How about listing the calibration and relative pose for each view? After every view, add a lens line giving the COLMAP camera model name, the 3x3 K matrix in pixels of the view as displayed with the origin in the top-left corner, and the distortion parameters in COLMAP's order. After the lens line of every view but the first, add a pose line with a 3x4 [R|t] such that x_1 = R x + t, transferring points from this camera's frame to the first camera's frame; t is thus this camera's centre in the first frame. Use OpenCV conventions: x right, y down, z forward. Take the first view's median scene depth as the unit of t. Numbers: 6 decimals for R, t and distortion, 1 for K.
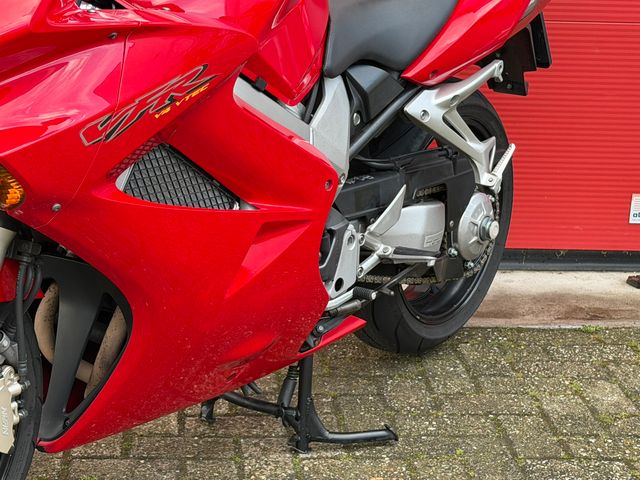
lens RADIAL K [[1439.4, 0, 316.3], [0, 1439.4, 262.8], [0, 0, 1]] dist [0.114434, 0.352852]
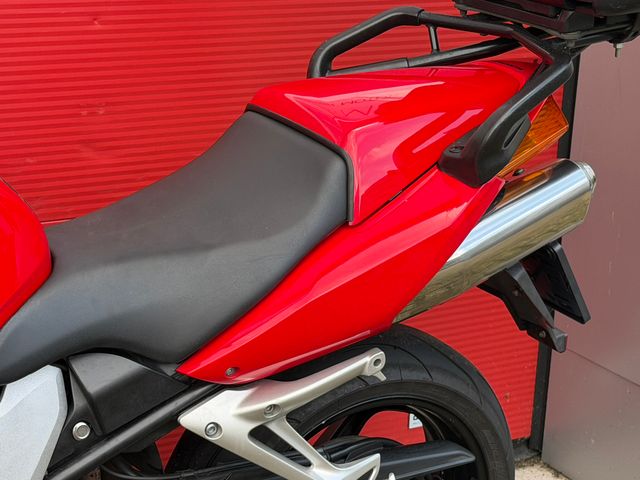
lens RADIAL K [[1439.4, 0, 316.3], [0, 1439.4, 262.8], [0, 0, 1]] dist [0.114434, 0.352852]
pose [[0.922023, 0.154976, -0.354762, 0.344798], [-0.145262, 0.987917, 0.054031, -0.223050], [0.358849, 0.001715, 0.933394, 0.404634]]
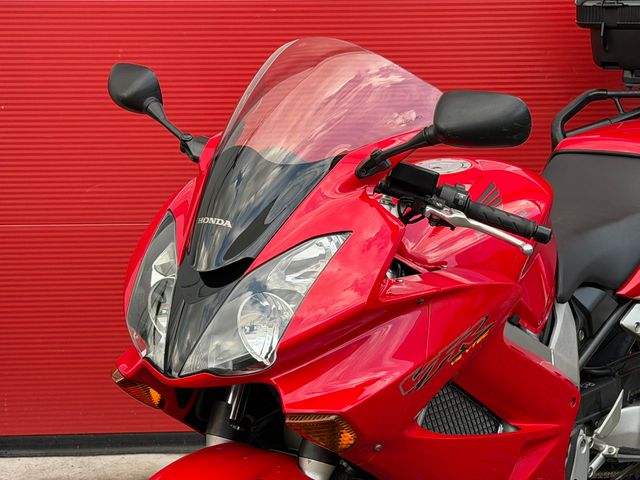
lens RADIAL K [[1439.4, 0, 316.3], [0, 1439.4, 262.8], [0, 0, 1]] dist [0.114434, 0.352852]
pose [[0.998106, -0.037382, -0.048852, -0.118119], [0.032886, 0.995416, -0.089809, -0.059828], [0.051986, 0.088032, 0.994760, -0.134483]]
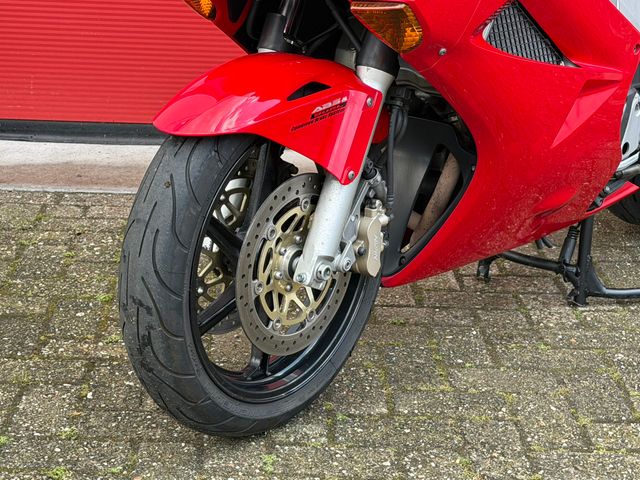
lens RADIAL K [[1439.4, 0, 316.3], [0, 1439.4, 262.8], [0, 0, 1]] dist [0.114434, 0.352852]
pose [[0.998673, 0.011230, -0.050260, -0.155534], [-0.009300, 0.999216, 0.038474, 0.059376], [0.050653, -0.037955, 0.997995, -0.097224]]
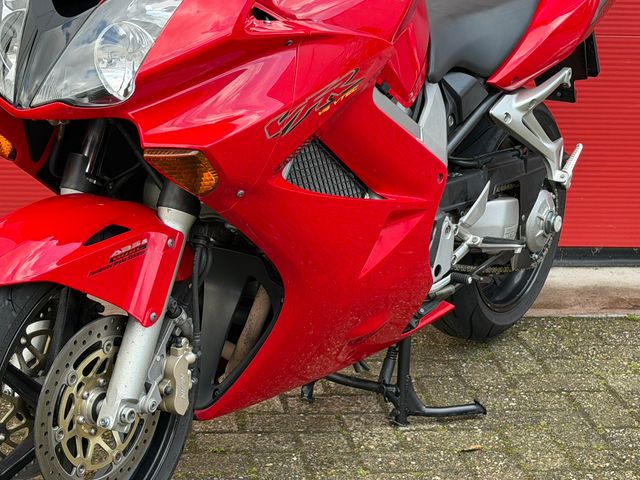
lens RADIAL K [[1439.4, 0, 316.3], [0, 1439.4, 262.8], [0, 0, 1]] dist [0.114434, 0.352852]
pose [[0.999087, -0.013975, 0.040376, -0.118036], [0.014678, 0.999745, -0.017178, 0.025869], [-0.040126, 0.017755, 0.999037, -0.095976]]
